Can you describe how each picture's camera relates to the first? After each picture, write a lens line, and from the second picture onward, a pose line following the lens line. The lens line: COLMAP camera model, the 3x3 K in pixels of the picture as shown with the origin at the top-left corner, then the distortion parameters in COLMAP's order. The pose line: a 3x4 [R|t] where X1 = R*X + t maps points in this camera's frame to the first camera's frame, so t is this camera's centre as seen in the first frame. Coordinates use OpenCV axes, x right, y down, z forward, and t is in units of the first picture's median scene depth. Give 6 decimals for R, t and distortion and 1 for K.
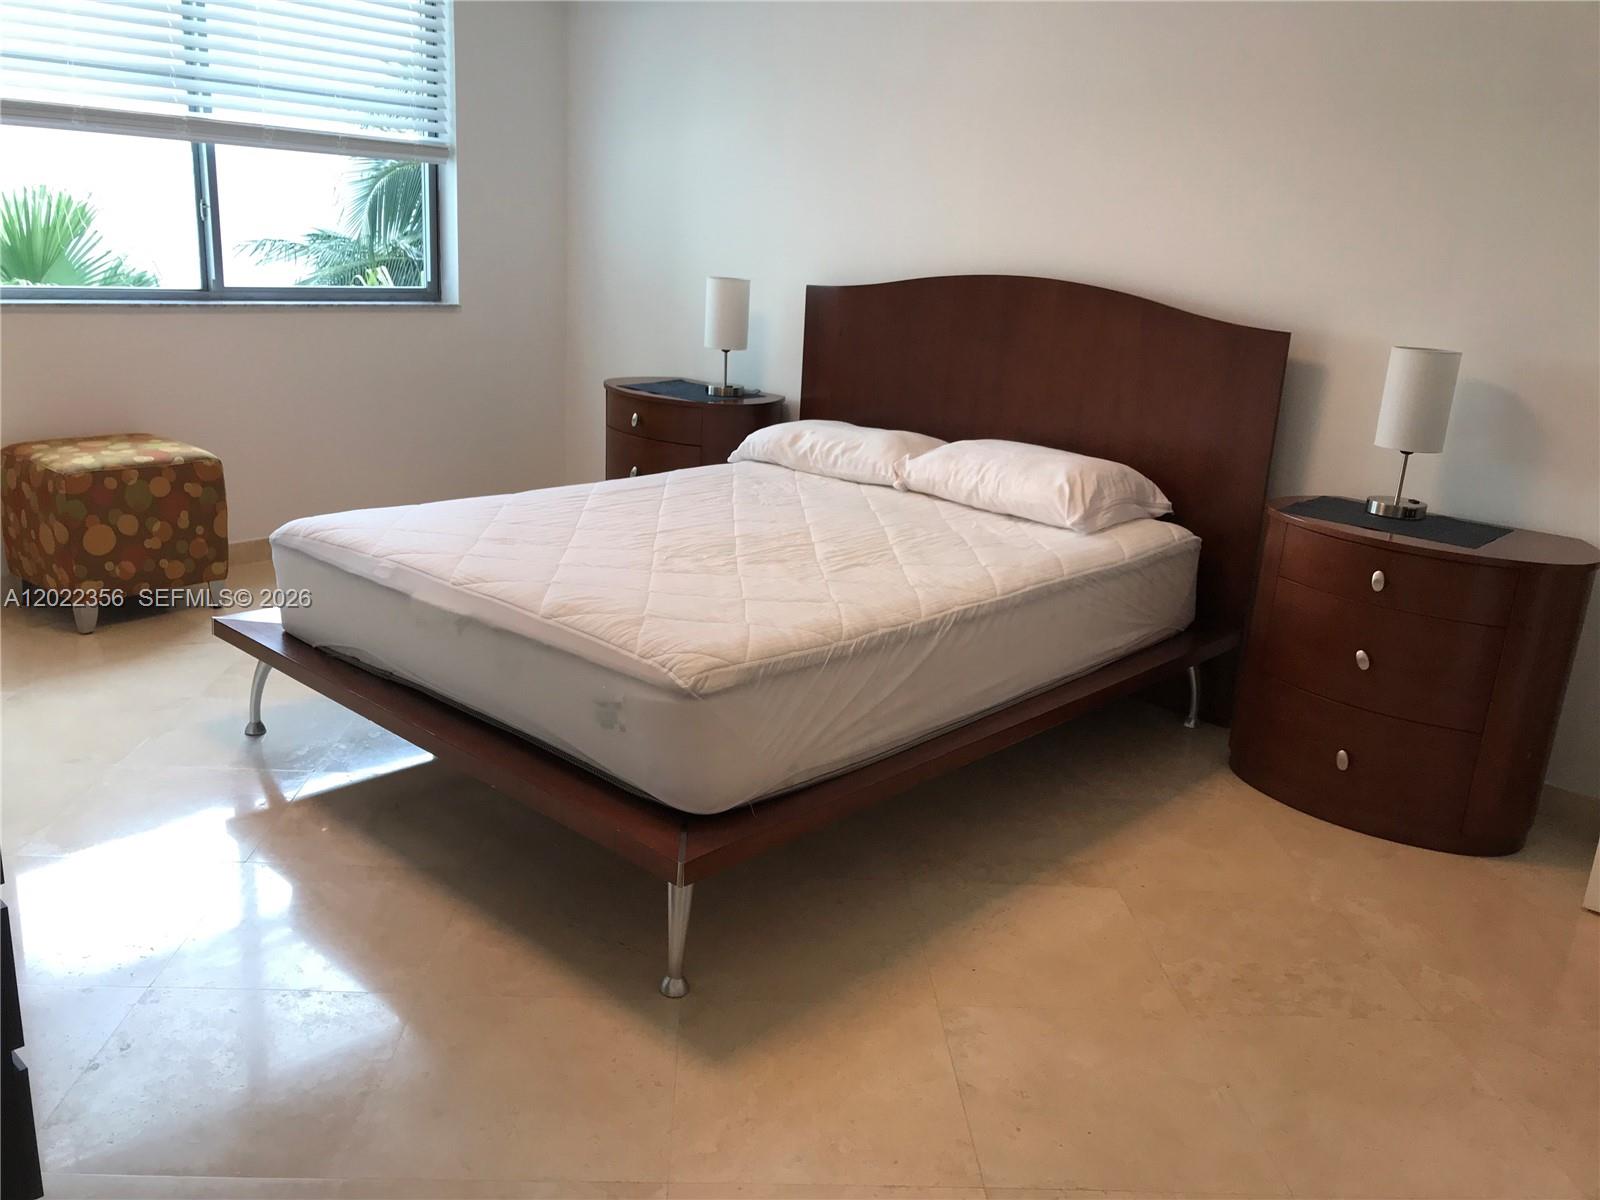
lens RADIAL K [[1276.5, 0, 800.0], [0, 1276.5, 600.0], [0, 0, 1]] dist [-0.004033, -0.019485]
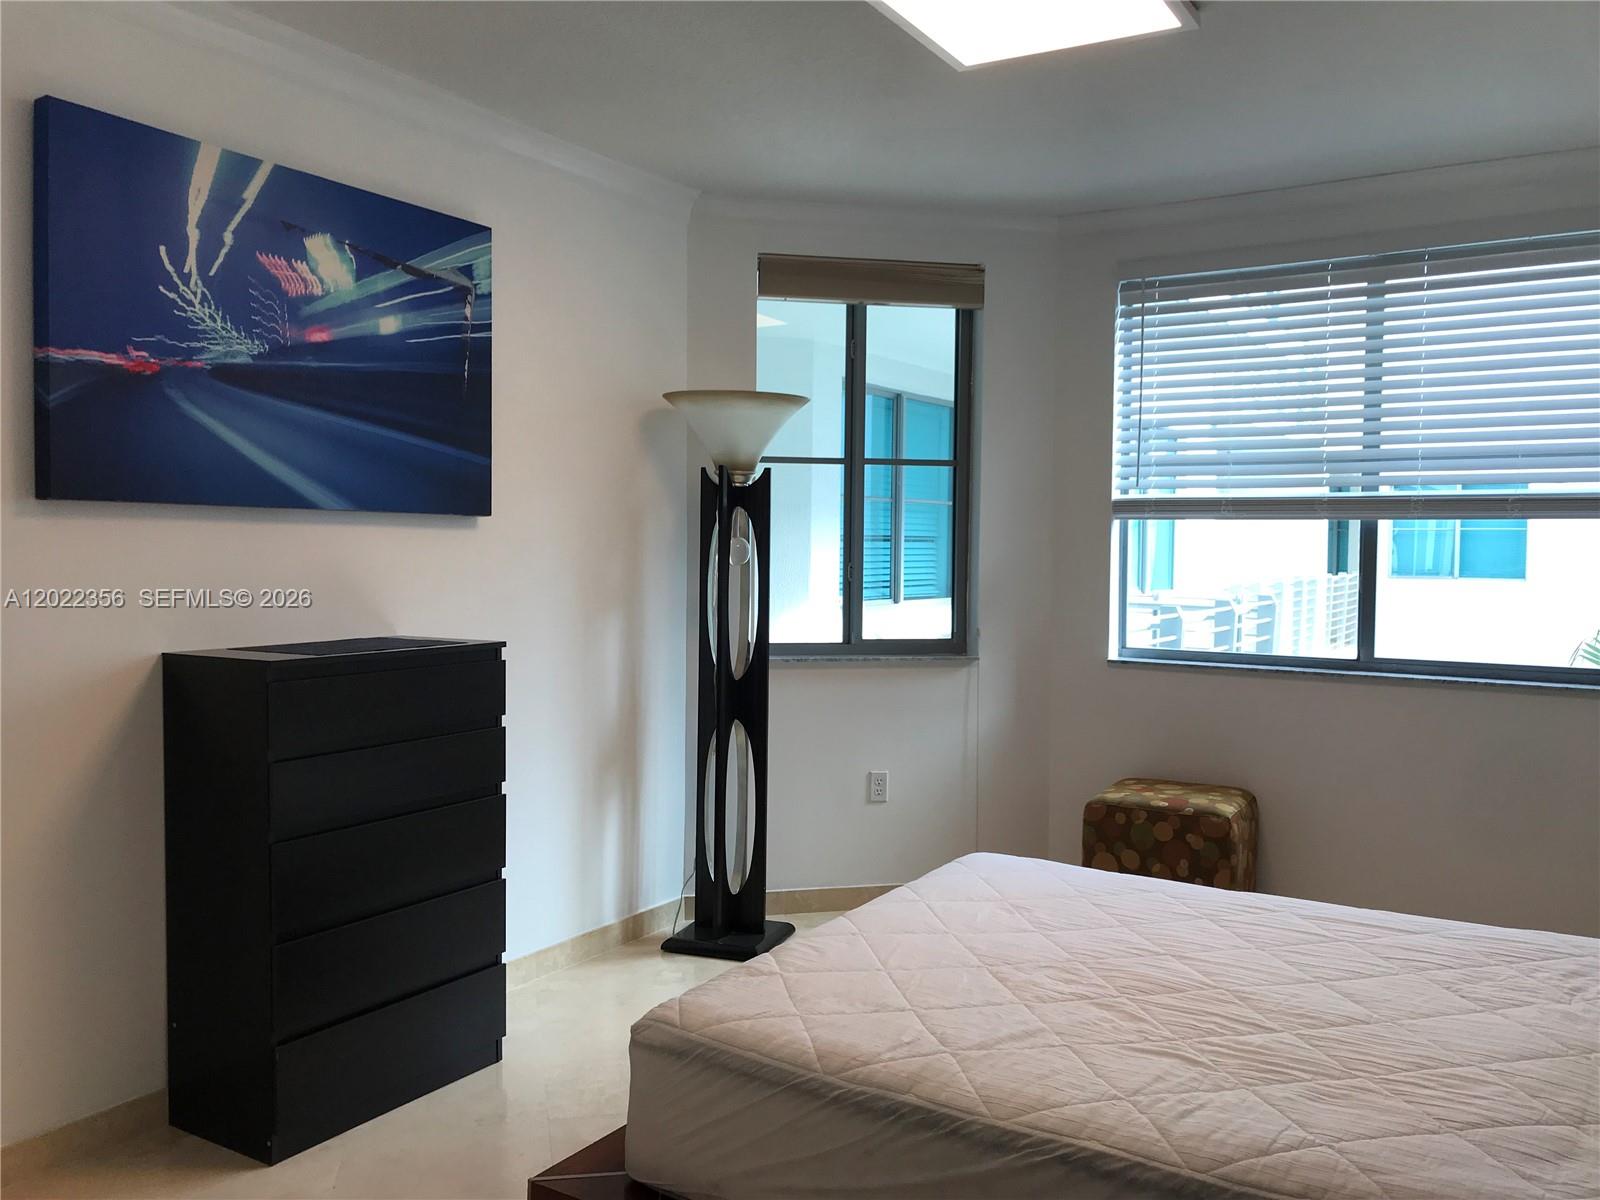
lens RADIAL K [[1276.5, 0, 800.0], [0, 1276.5, 600.0], [0, 0, 1]] dist [-0.004033, -0.019485]
pose [[0.183639, -0.021283, -0.982763, 0.677097], [-0.268049, 0.960793, -0.070895, -0.158608], [0.945741, 0.276448, 0.170734, 0.634451]]
